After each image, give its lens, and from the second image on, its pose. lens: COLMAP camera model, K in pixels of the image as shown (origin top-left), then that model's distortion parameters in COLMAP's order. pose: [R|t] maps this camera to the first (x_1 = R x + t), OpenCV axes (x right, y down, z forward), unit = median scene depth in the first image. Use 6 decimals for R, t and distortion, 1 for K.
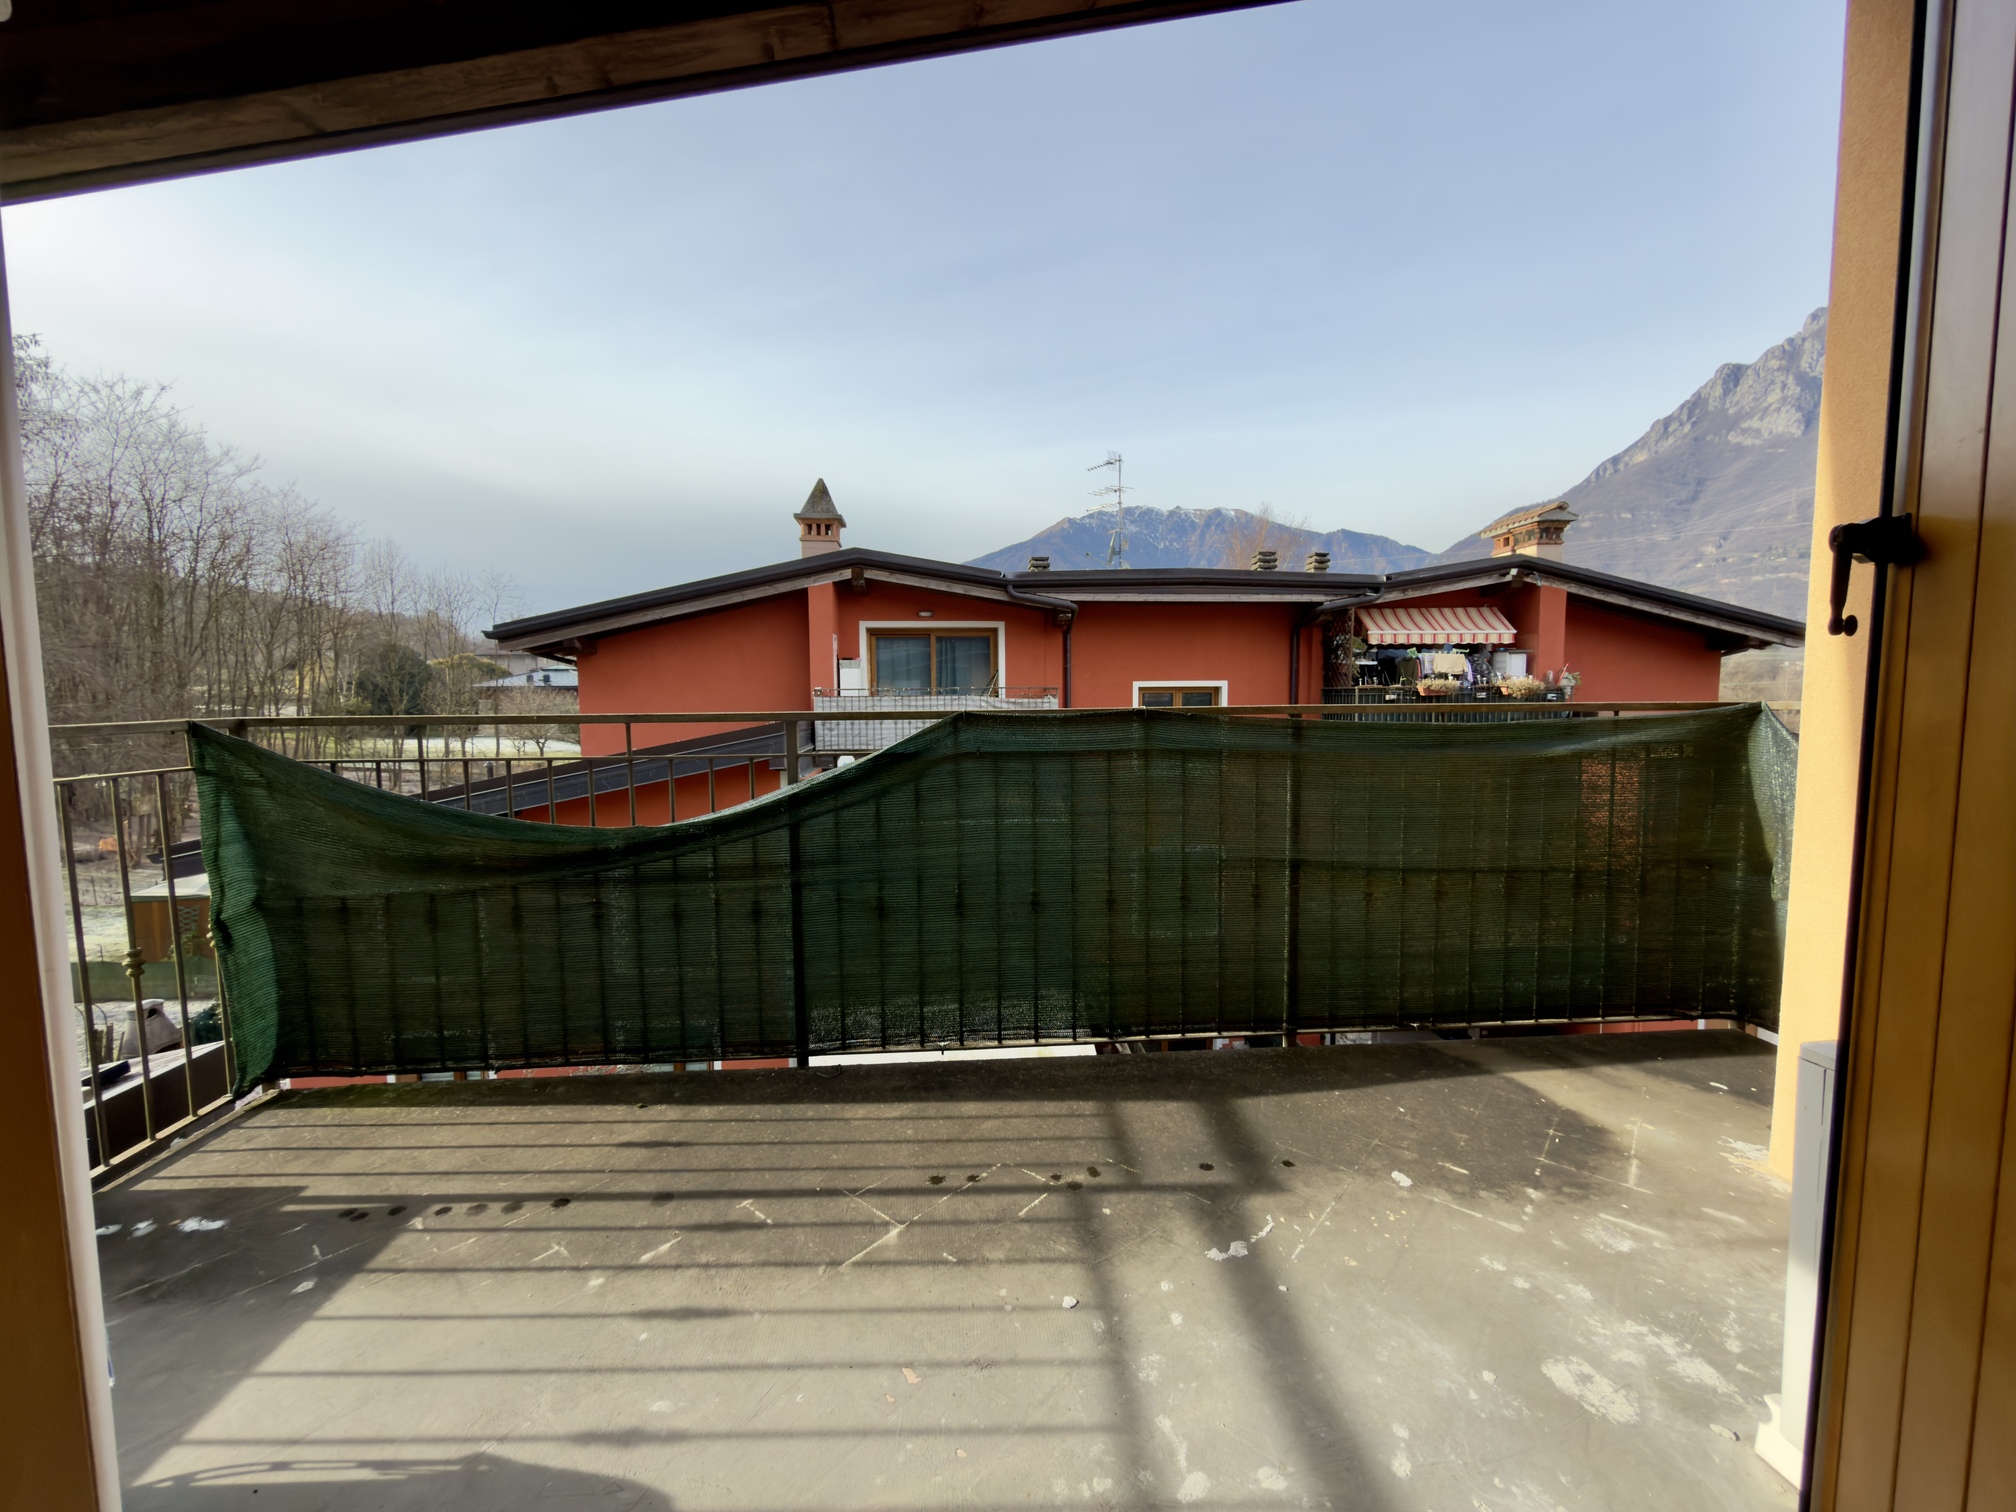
lens RADIAL K [[801.7, 0, 1005.2], [0, 801.7, 759.8], [0, 0, 1]] dist [-0.003232, -0.000487]
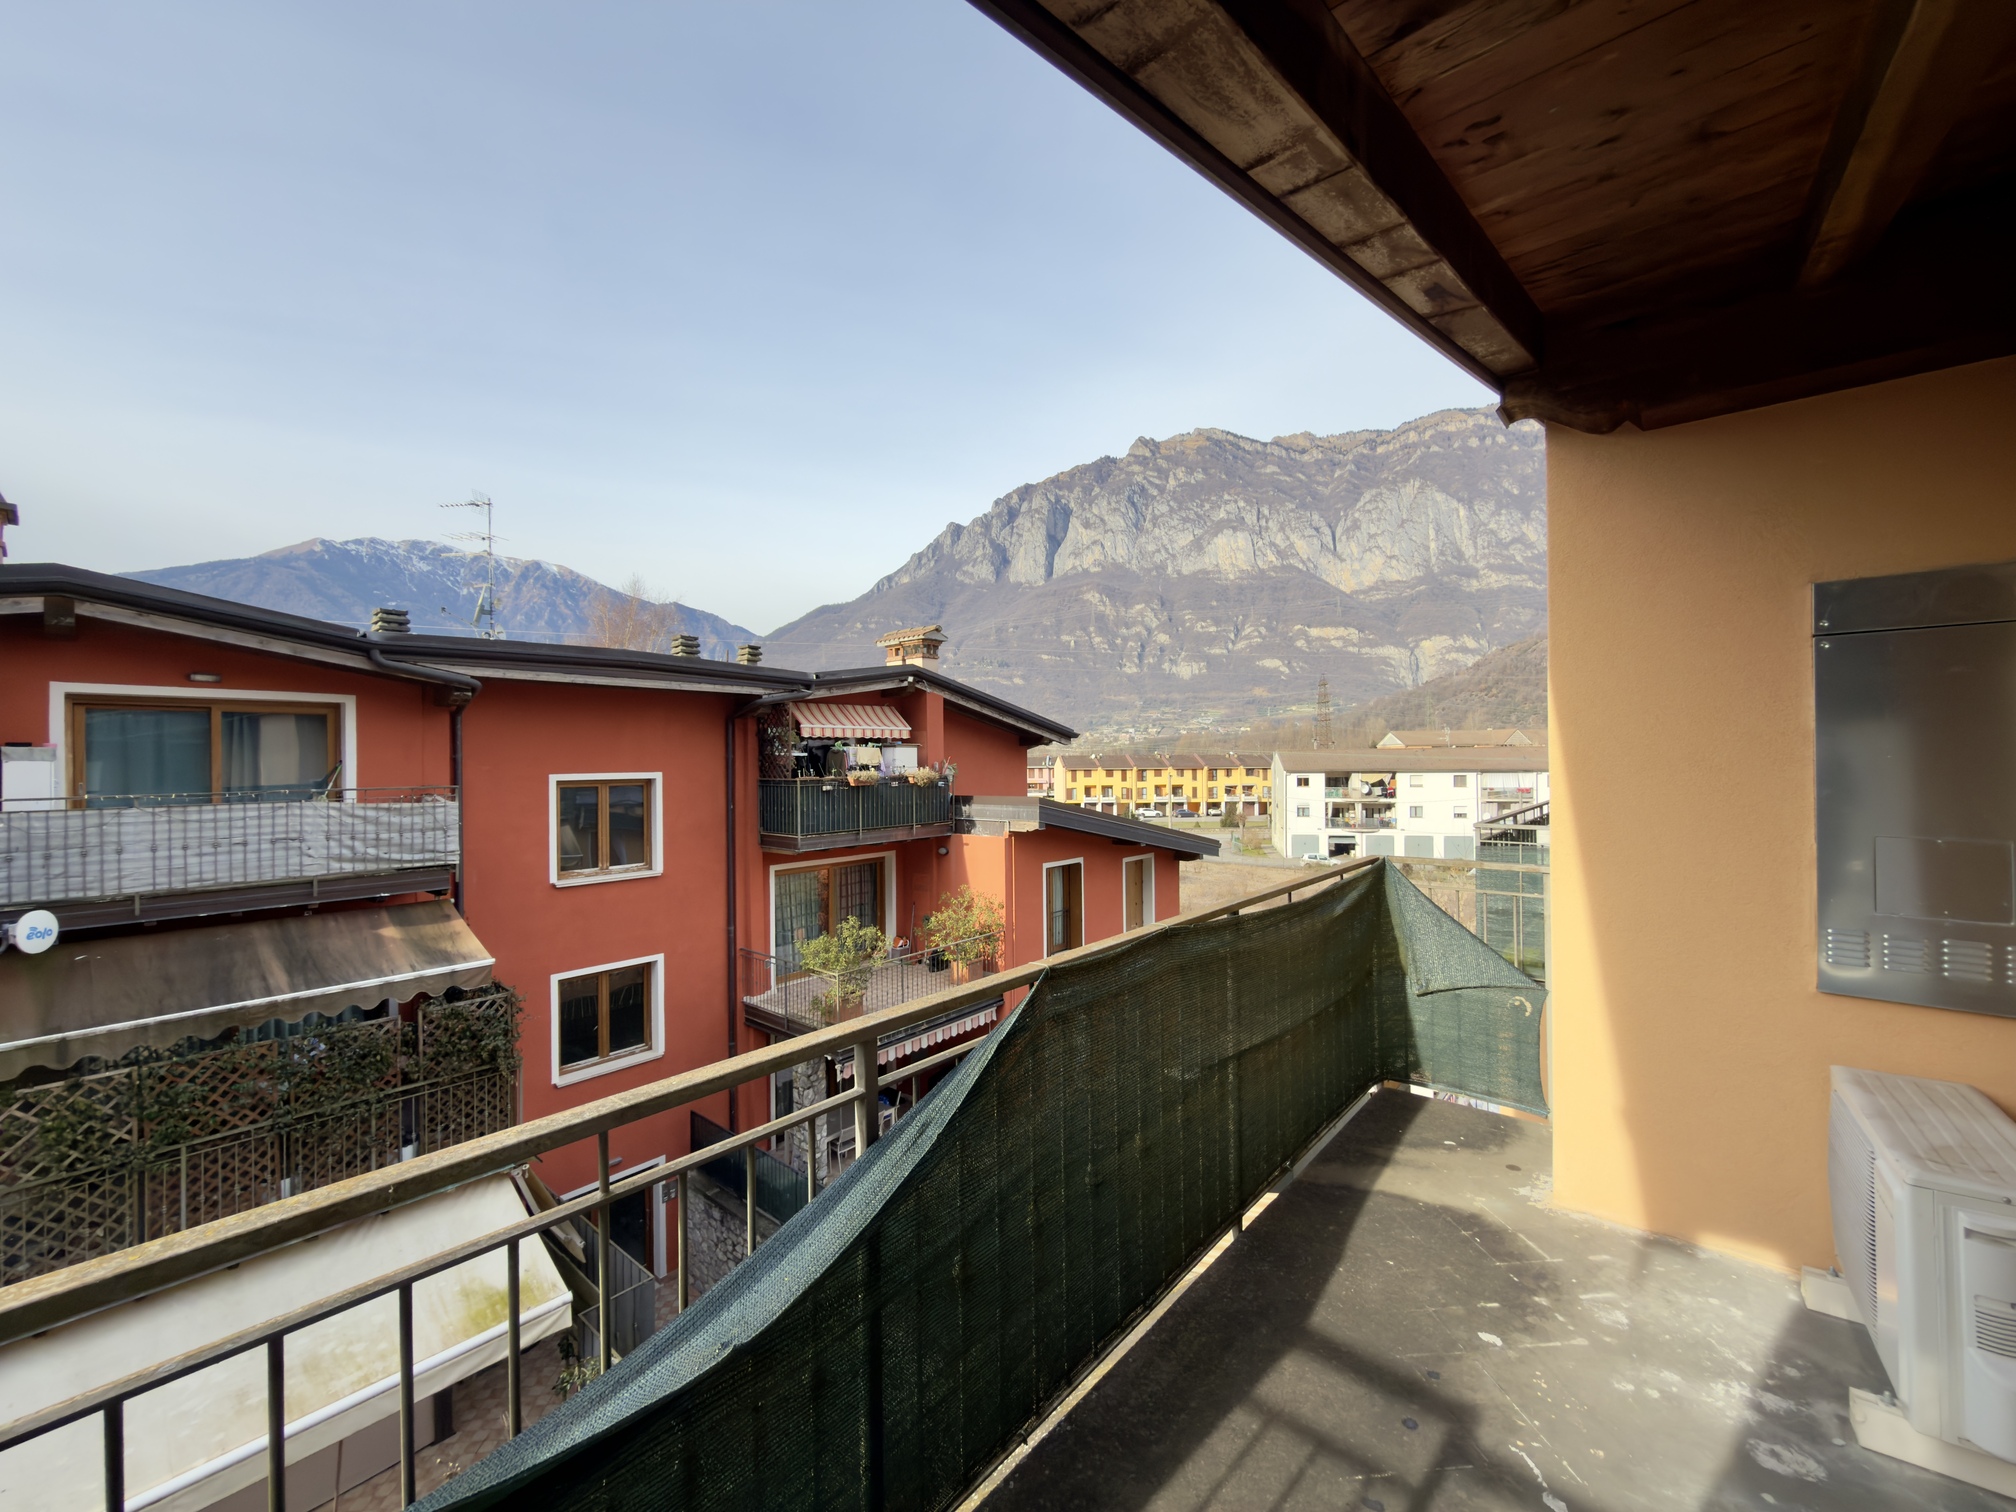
lens RADIAL K [[801.7, 0, 1005.2], [0, 801.7, 759.8], [0, 0, 1]] dist [-0.003232, -0.000487]
pose [[0.703625, -0.000382, 0.710572, -0.102746], [0.060560, 0.996394, -0.059432, -0.035648], [-0.707987, 0.084850, 0.701110, 0.077188]]
